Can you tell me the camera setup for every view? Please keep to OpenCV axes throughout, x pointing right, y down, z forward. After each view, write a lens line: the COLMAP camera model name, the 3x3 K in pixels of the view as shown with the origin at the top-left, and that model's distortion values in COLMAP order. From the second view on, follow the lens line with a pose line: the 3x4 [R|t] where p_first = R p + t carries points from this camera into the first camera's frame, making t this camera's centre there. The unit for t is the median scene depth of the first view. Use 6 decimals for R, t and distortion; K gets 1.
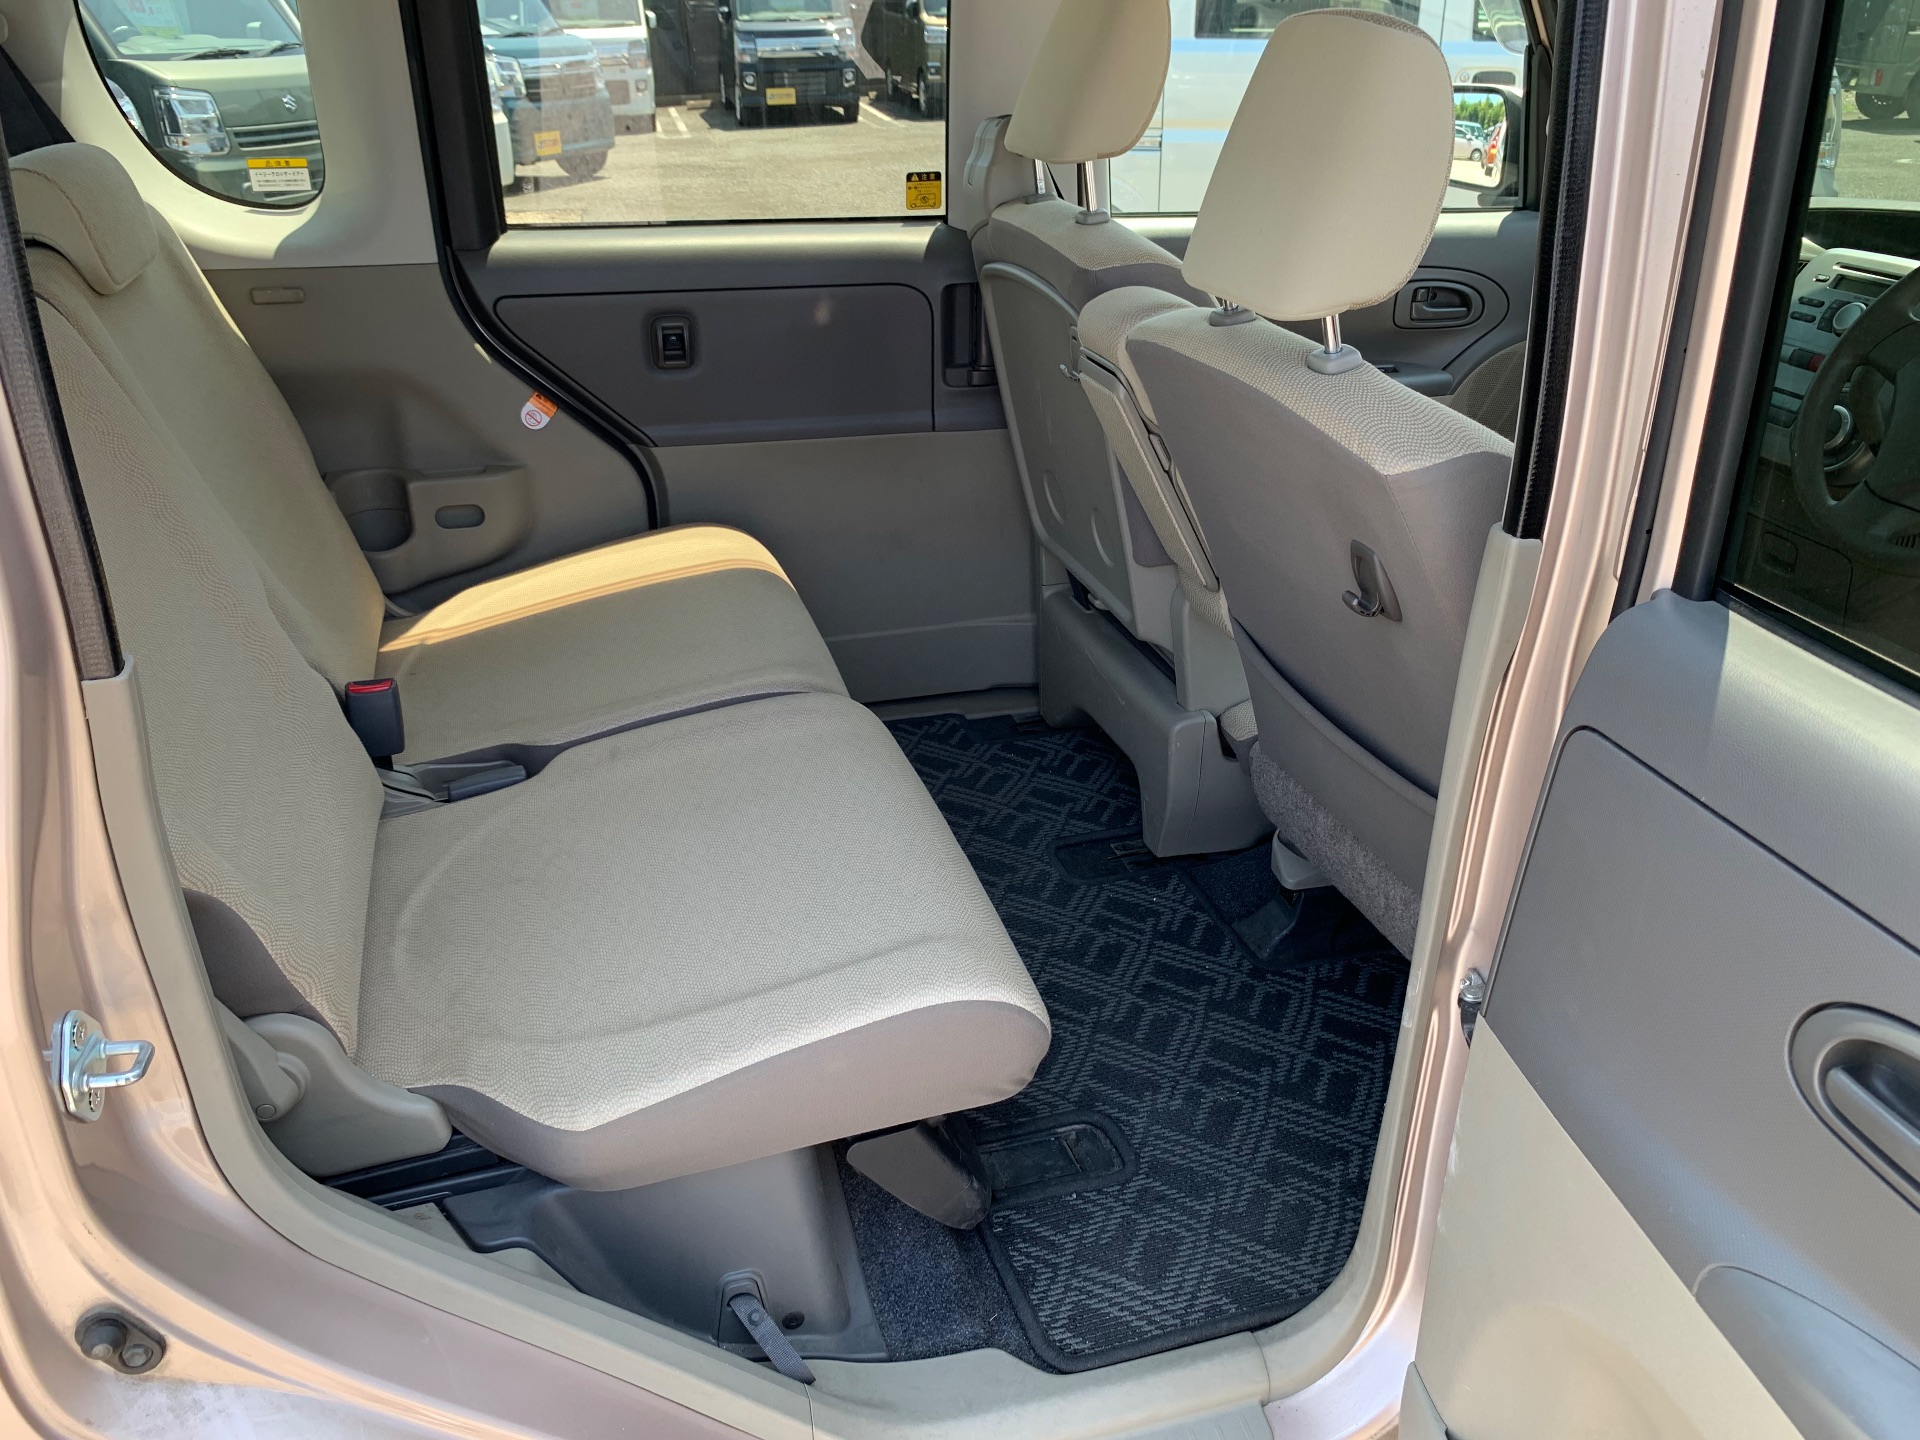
lens RADIAL K [[1474.4, 0, 958.5], [0, 1474.4, 683.8], [0, 0, 1]] dist [0.020574, -0.010070]
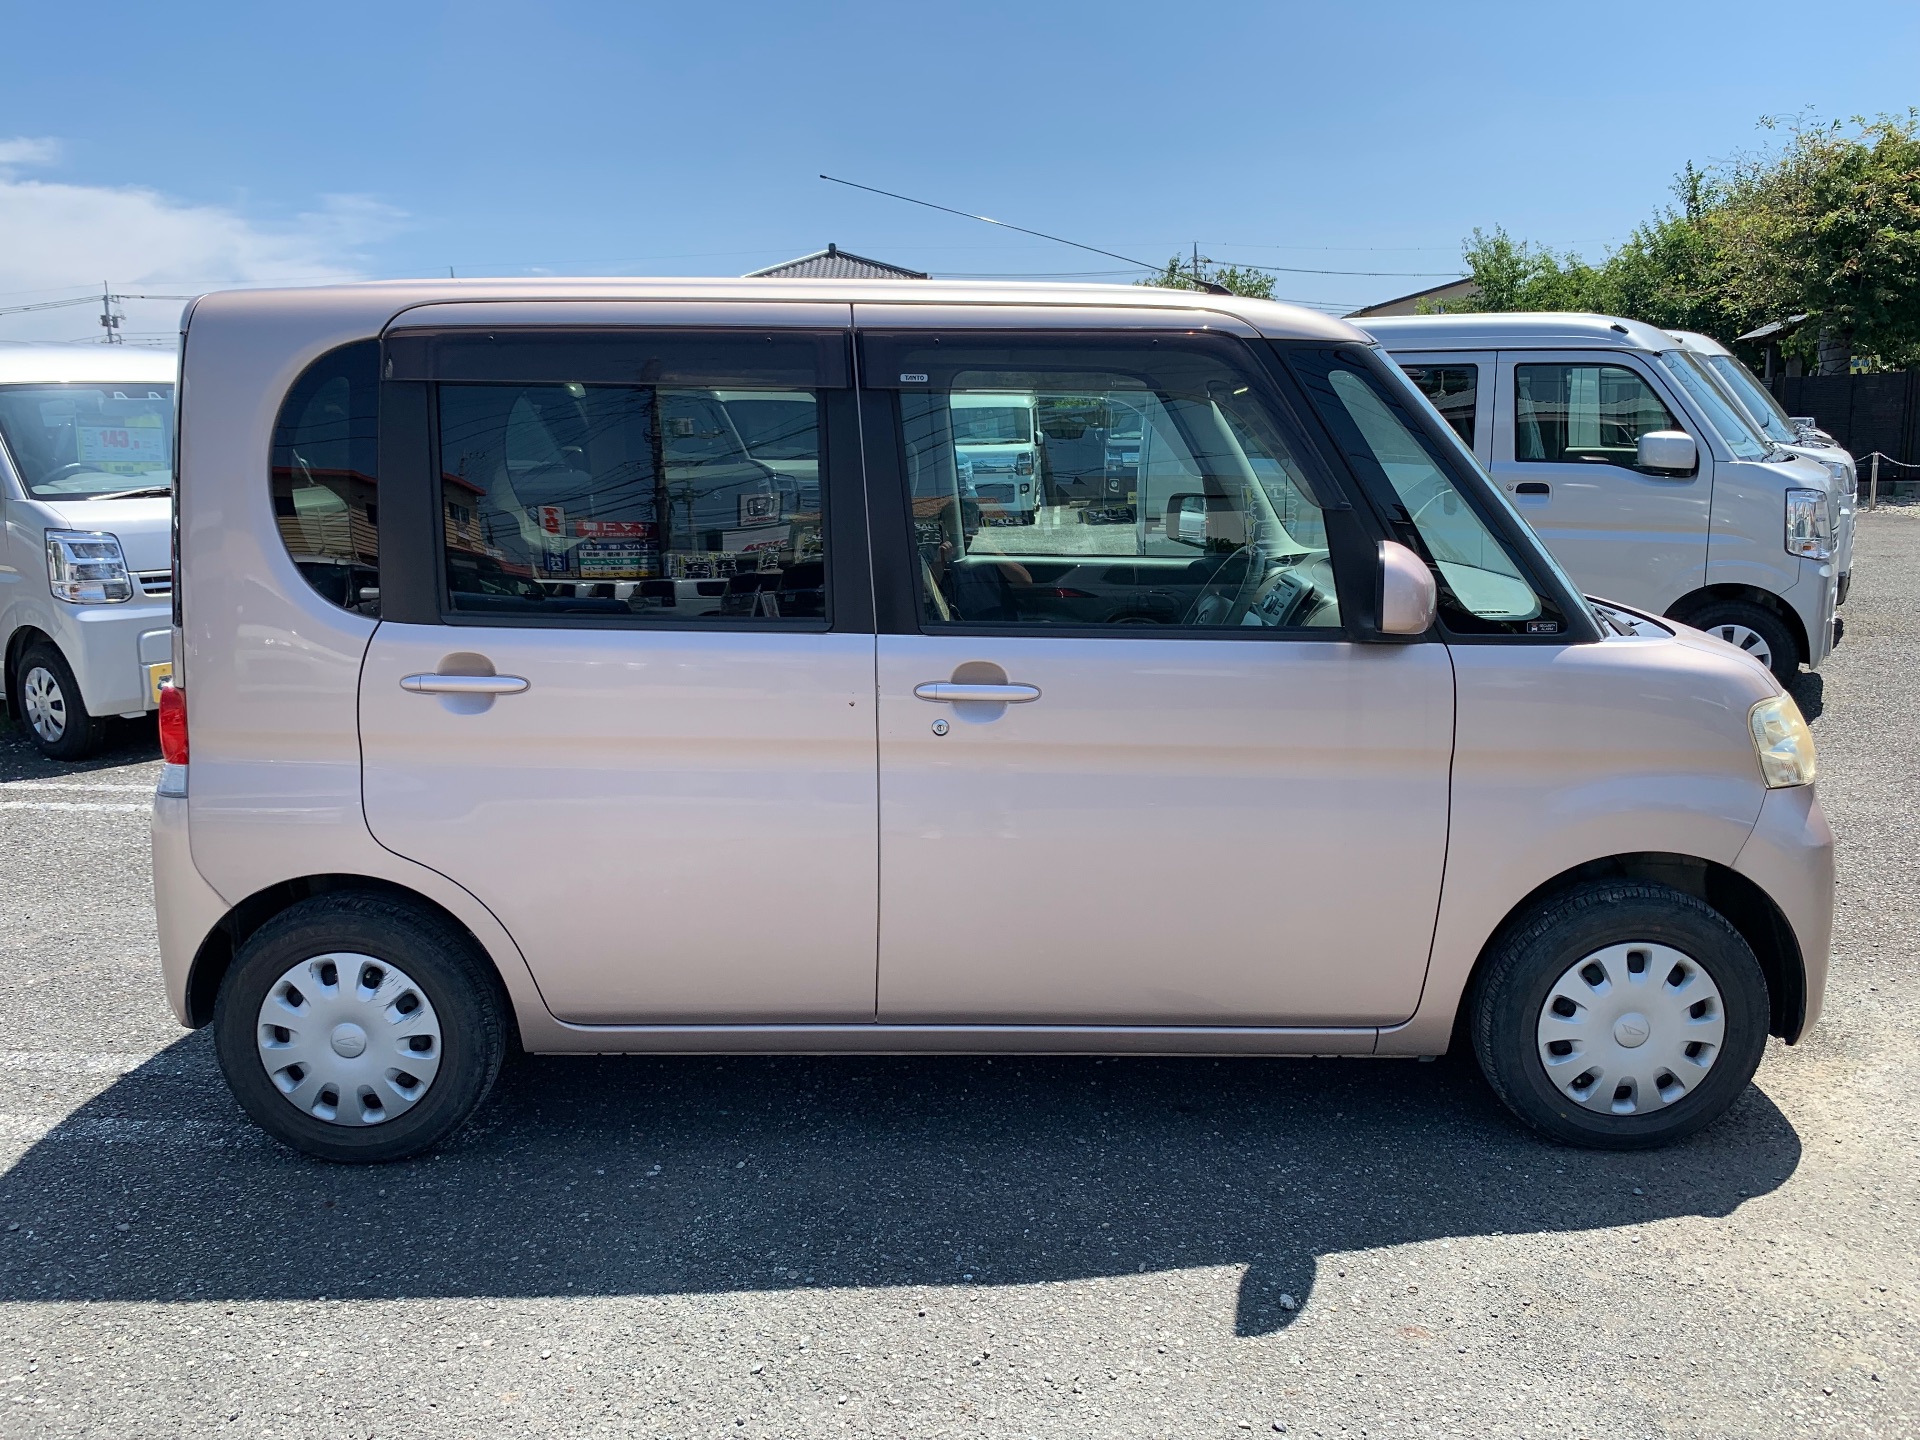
lens RADIAL K [[1470.3, 0, 957.1], [0, 1470.3, 674.8], [0, 0, 1]] dist [0.072273, -0.110006]
pose [[0.958566, 0.045960, -0.281138, 0.109688], [-0.116393, 0.963953, -0.239265, 0.052145], [0.260007, 0.262074, 0.929362, -0.130274]]
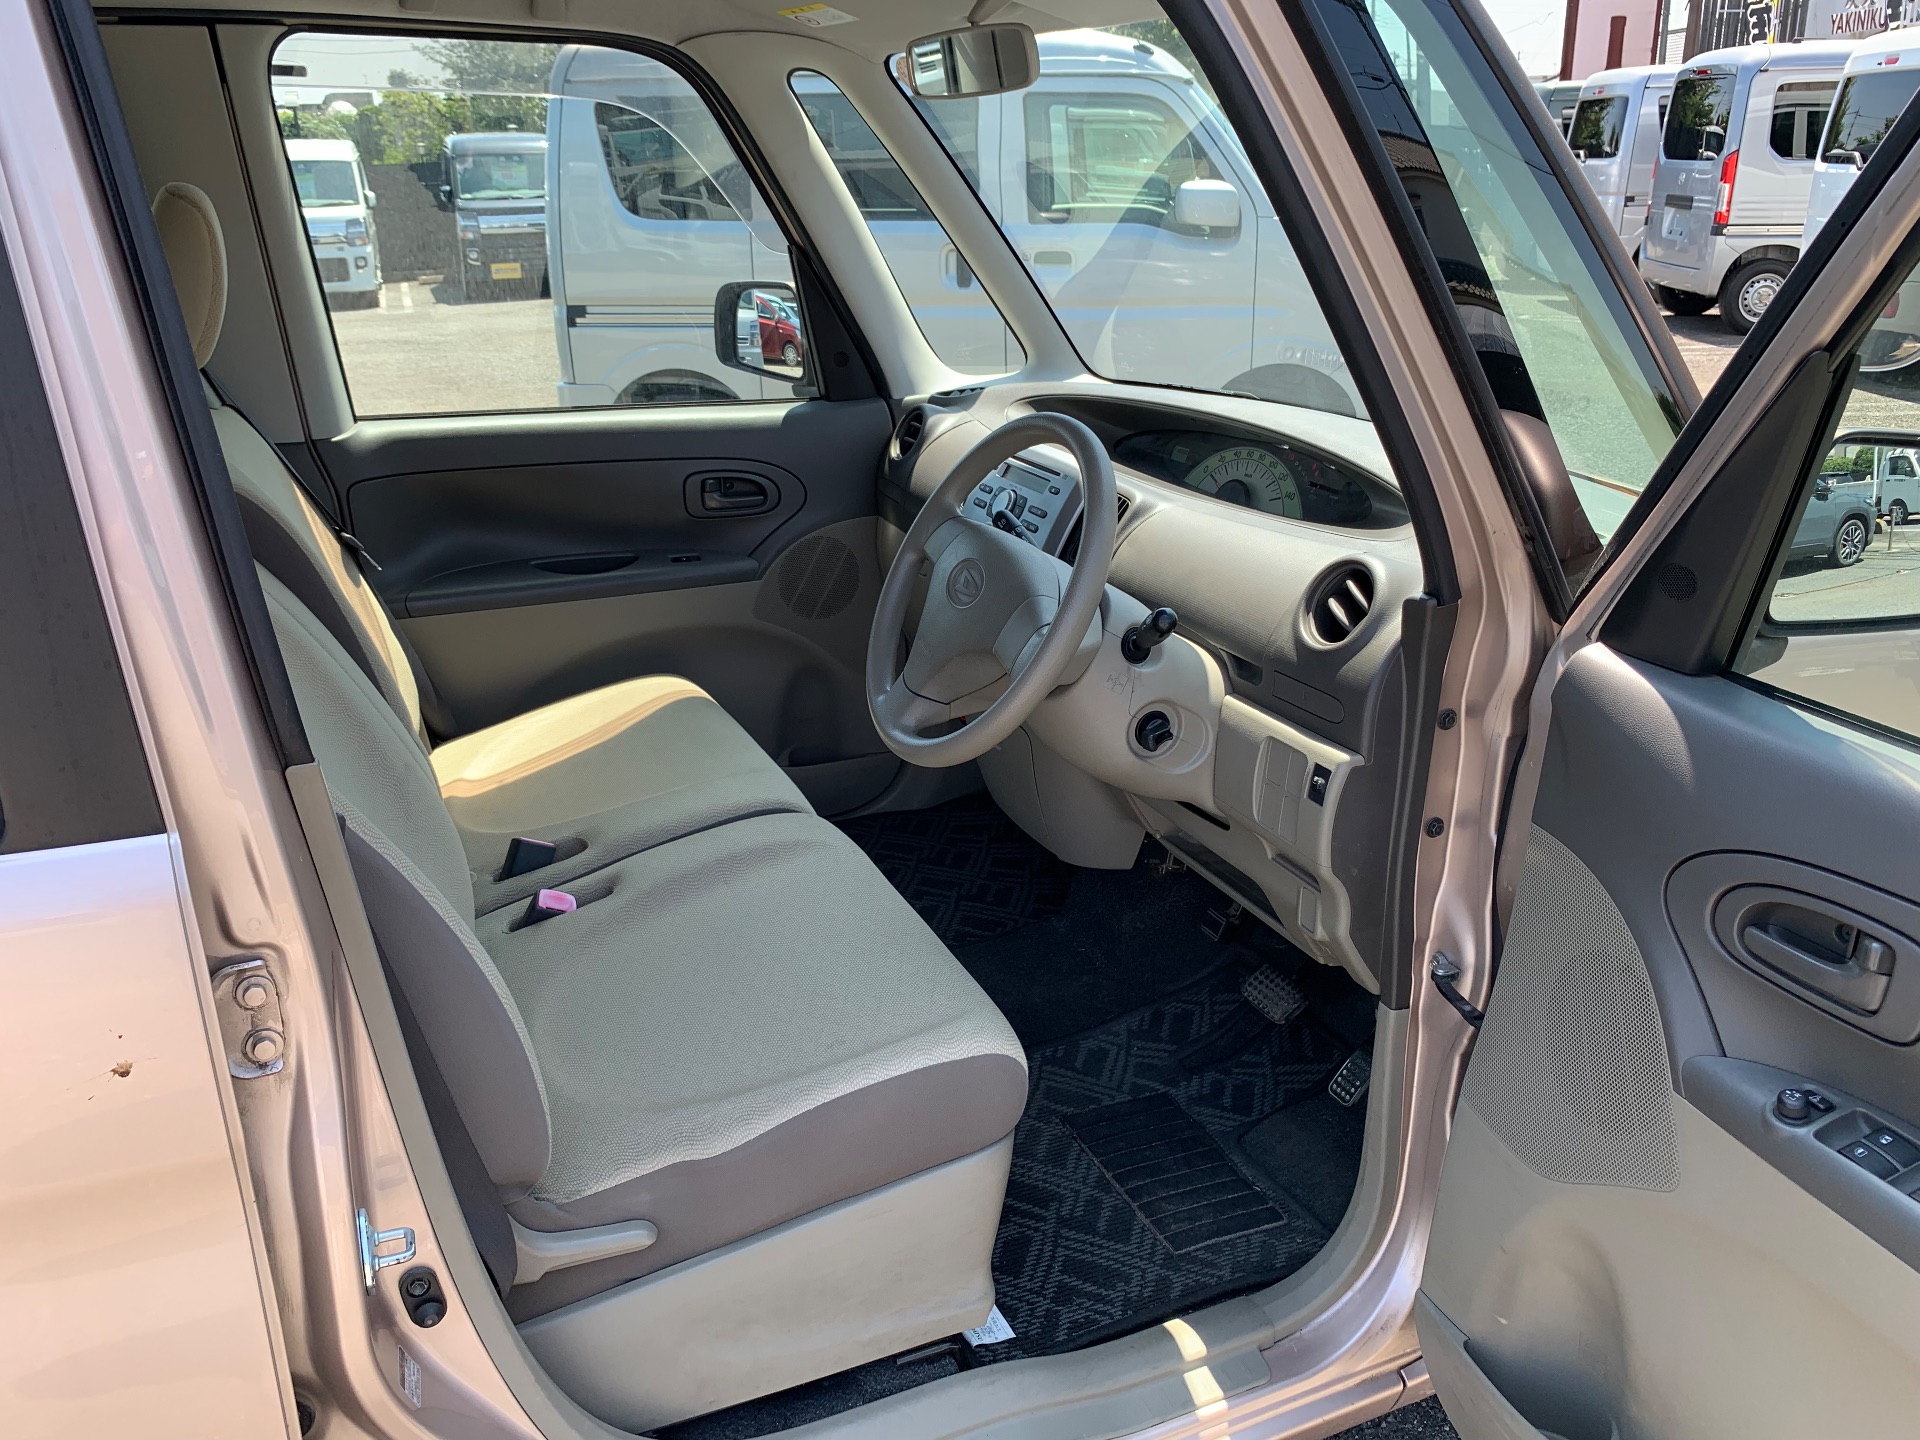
lens RADIAL K [[1466.9, 0, 943.0], [0, 1466.9, 691.8], [0, 0, 1]] dist [0.064299, -0.108329]
pose [[0.991945, -0.050089, 0.116349, 0.061688], [0.060878, 0.993979, -0.091103, -0.003531], [-0.111086, 0.097452, 0.989021, -0.000993]]
